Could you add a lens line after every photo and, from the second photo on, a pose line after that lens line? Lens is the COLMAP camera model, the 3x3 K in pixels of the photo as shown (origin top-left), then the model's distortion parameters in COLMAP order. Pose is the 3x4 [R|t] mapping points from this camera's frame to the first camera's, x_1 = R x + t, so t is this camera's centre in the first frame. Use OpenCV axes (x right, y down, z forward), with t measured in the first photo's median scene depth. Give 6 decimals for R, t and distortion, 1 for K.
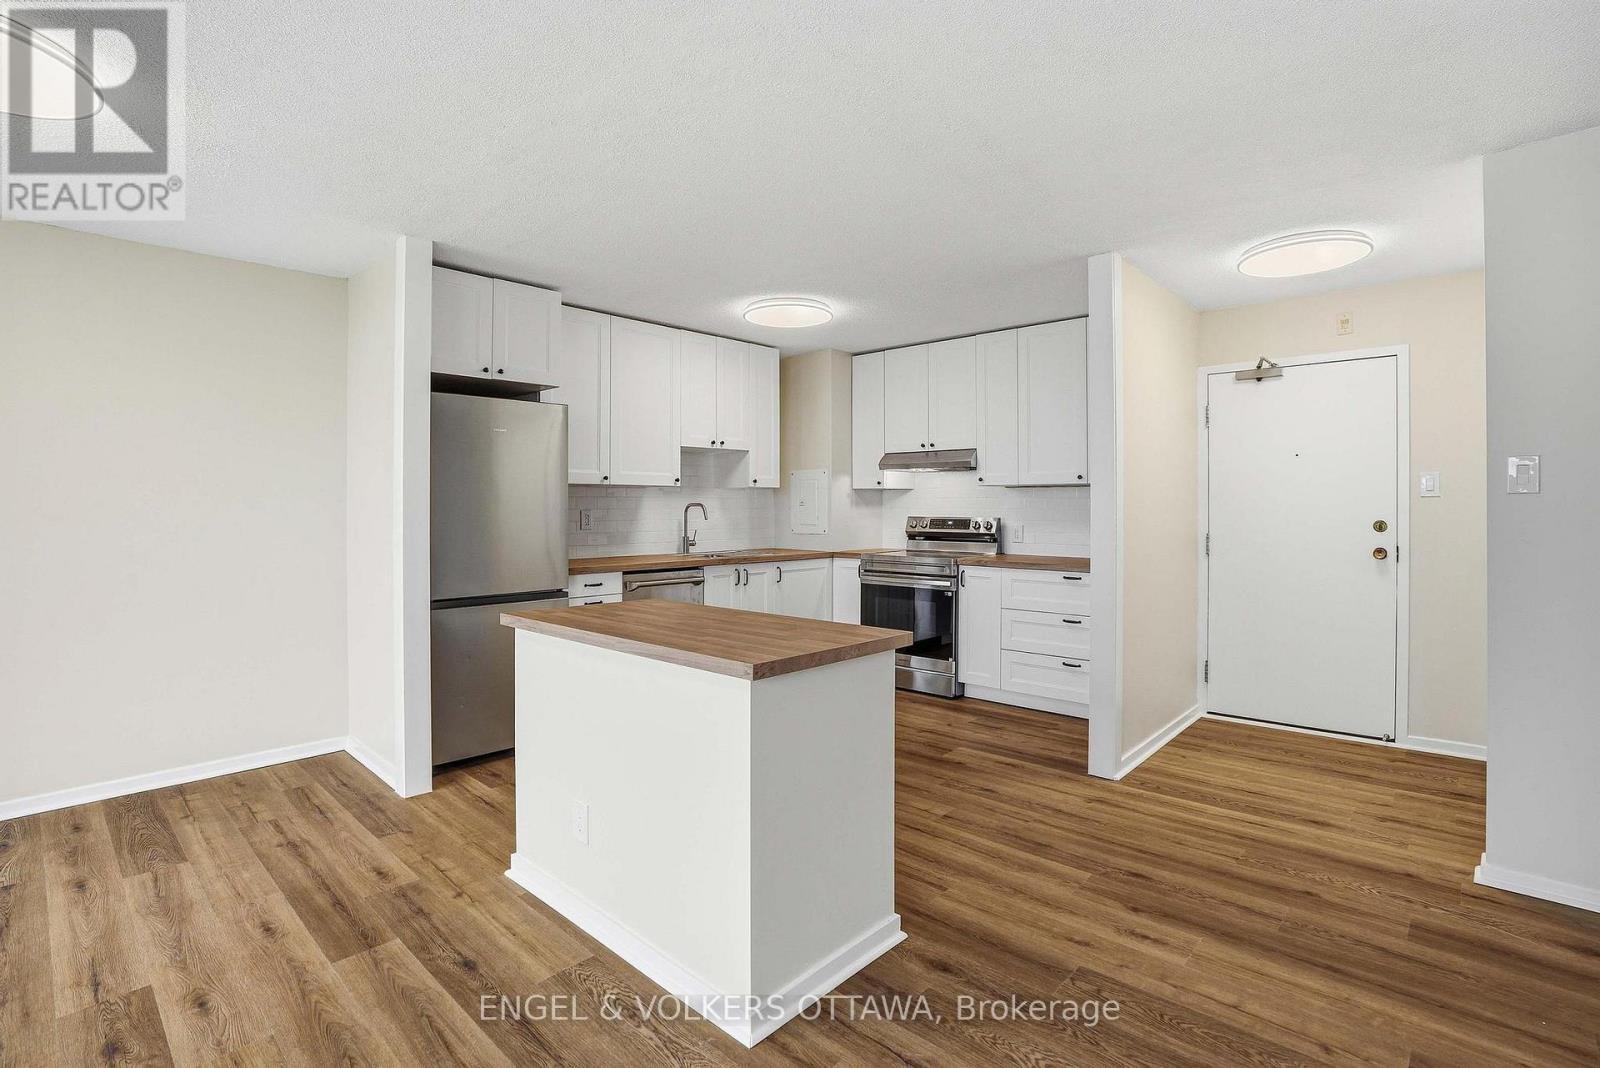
lens RADIAL K [[765.9, 0, 792.2], [0, 765.9, 512.8], [0, 0, 1]] dist [-0.067589, 0.023499]
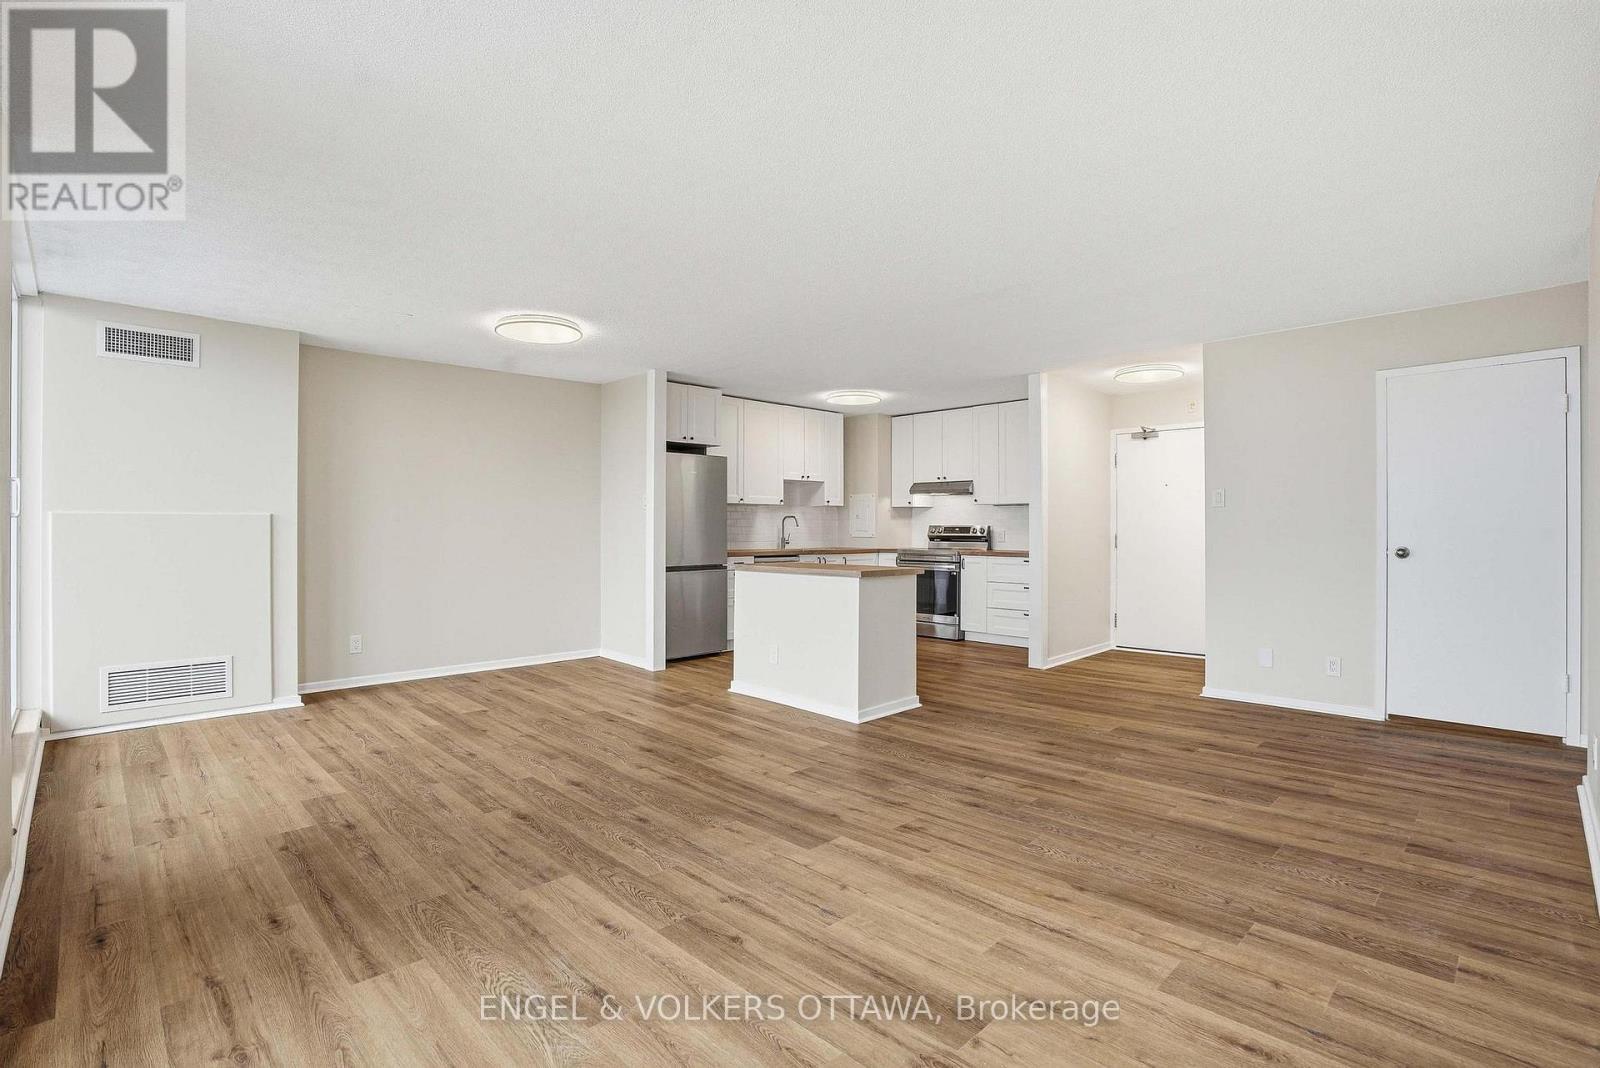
lens RADIAL K [[765.9, 0, 792.2], [0, 765.9, 512.8], [0, 0, 1]] dist [-0.067589, 0.023499]
pose [[0.999154, 0.000814, -0.041108, -0.062486], [-0.001946, 0.999620, -0.027499, 0.025231], [0.041070, 0.027556, 0.998776, -0.575174]]
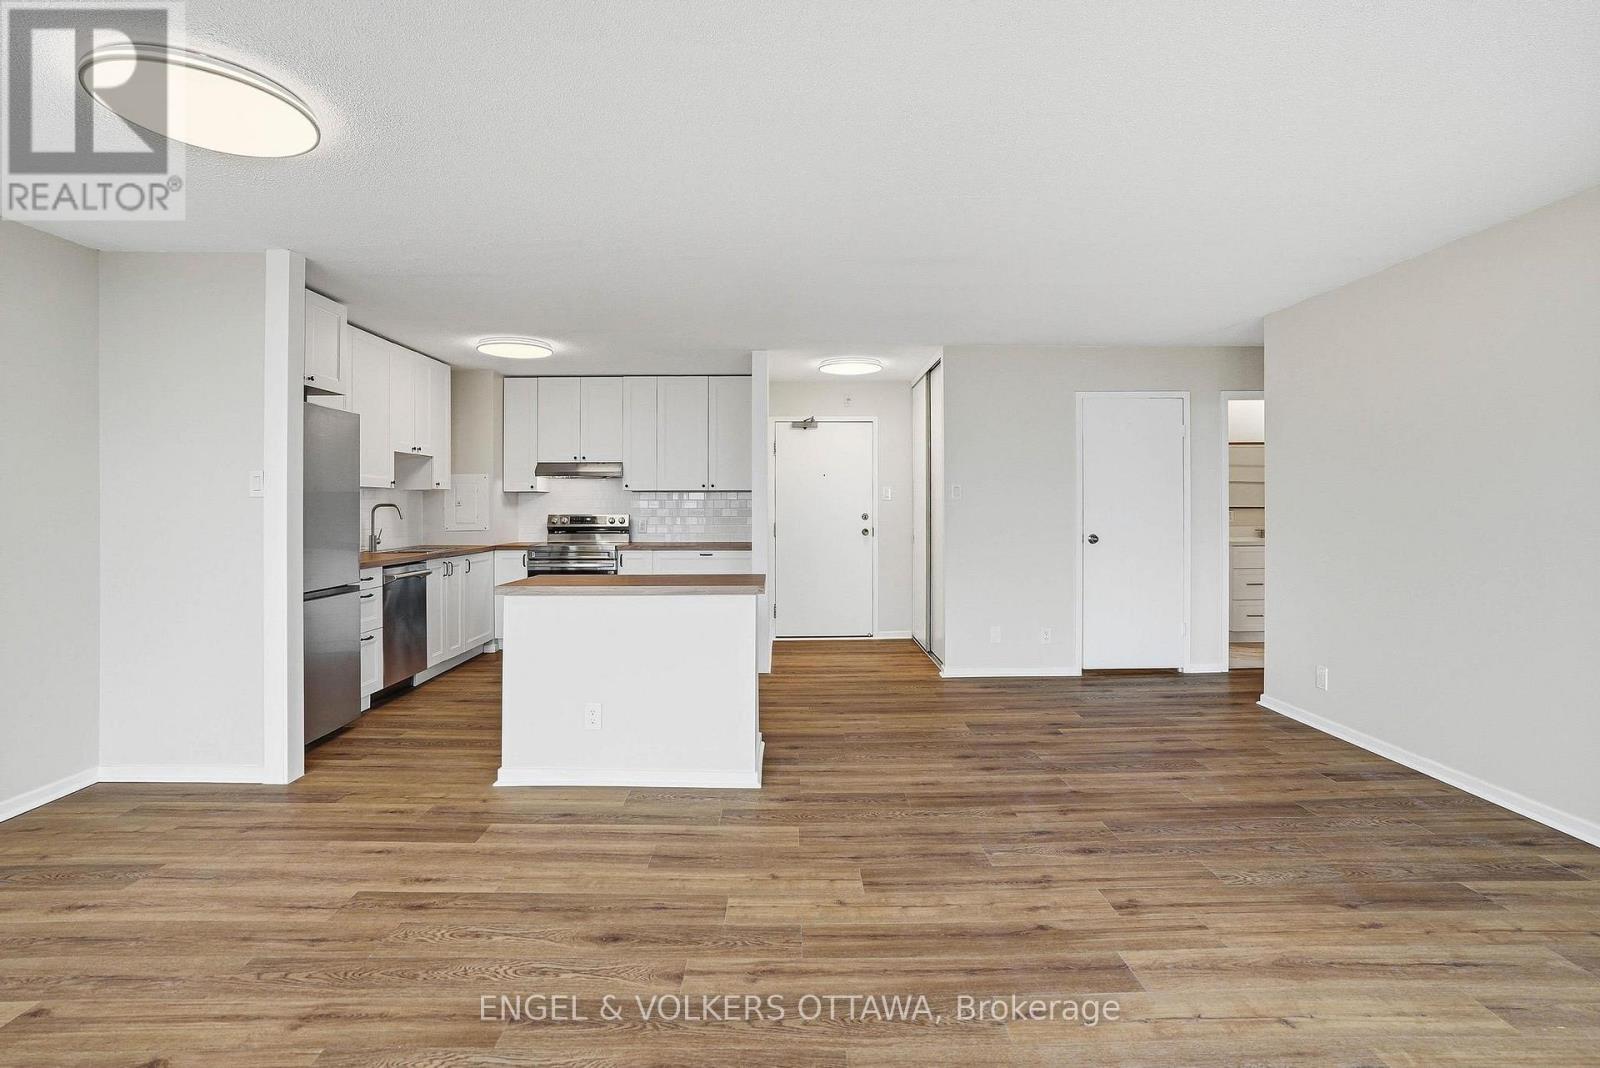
lens RADIAL K [[772.8, 0, 798.2], [0, 772.8, 494.9], [0, 0, 1]] dist [-0.043260, 0.024407]
pose [[0.717257, 0.008457, 0.696758, -0.486073], [0.007802, 0.999766, -0.020166, 0.001412], [-0.696765, 0.019901, 0.717023, -0.178967]]
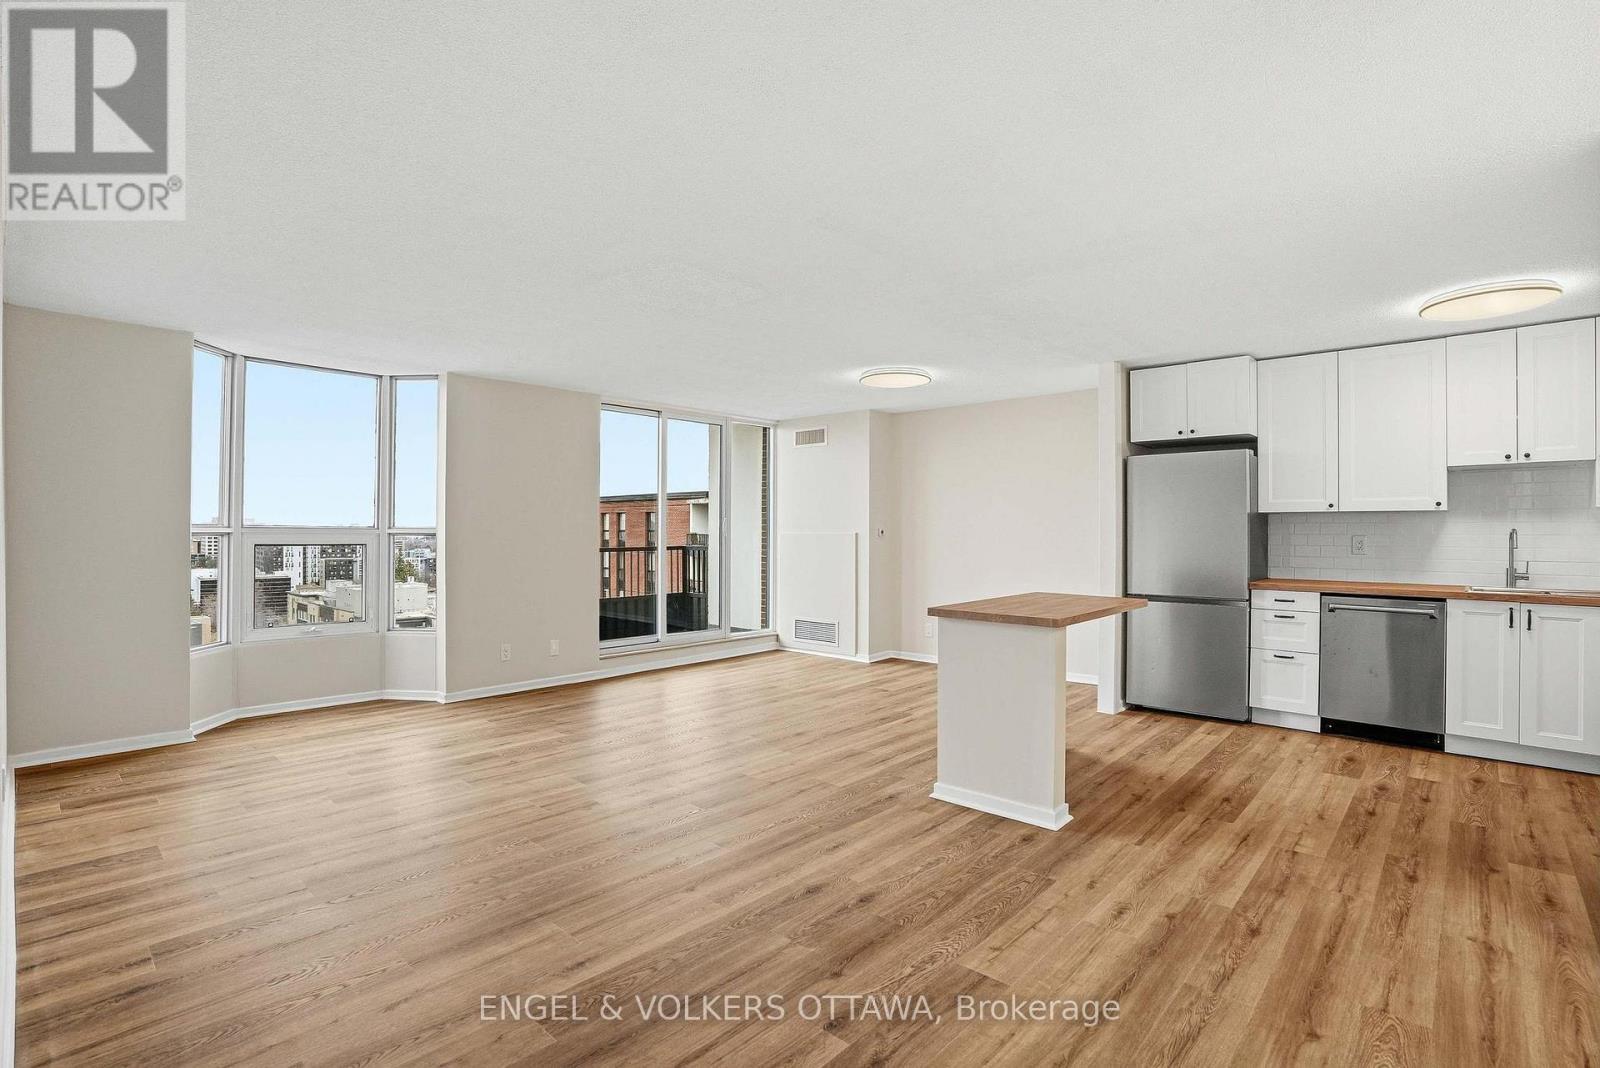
lens RADIAL K [[758.7, 0, 793.4], [0, 758.7, 523.8], [0, 0, 1]] dist [-0.073174, 0.030126]
pose [[0.000887, -0.005515, -0.999984, 0.714061], [-0.008531, 0.999948, -0.005522, -0.007096], [0.999963, 0.008536, 0.000840, 0.217227]]
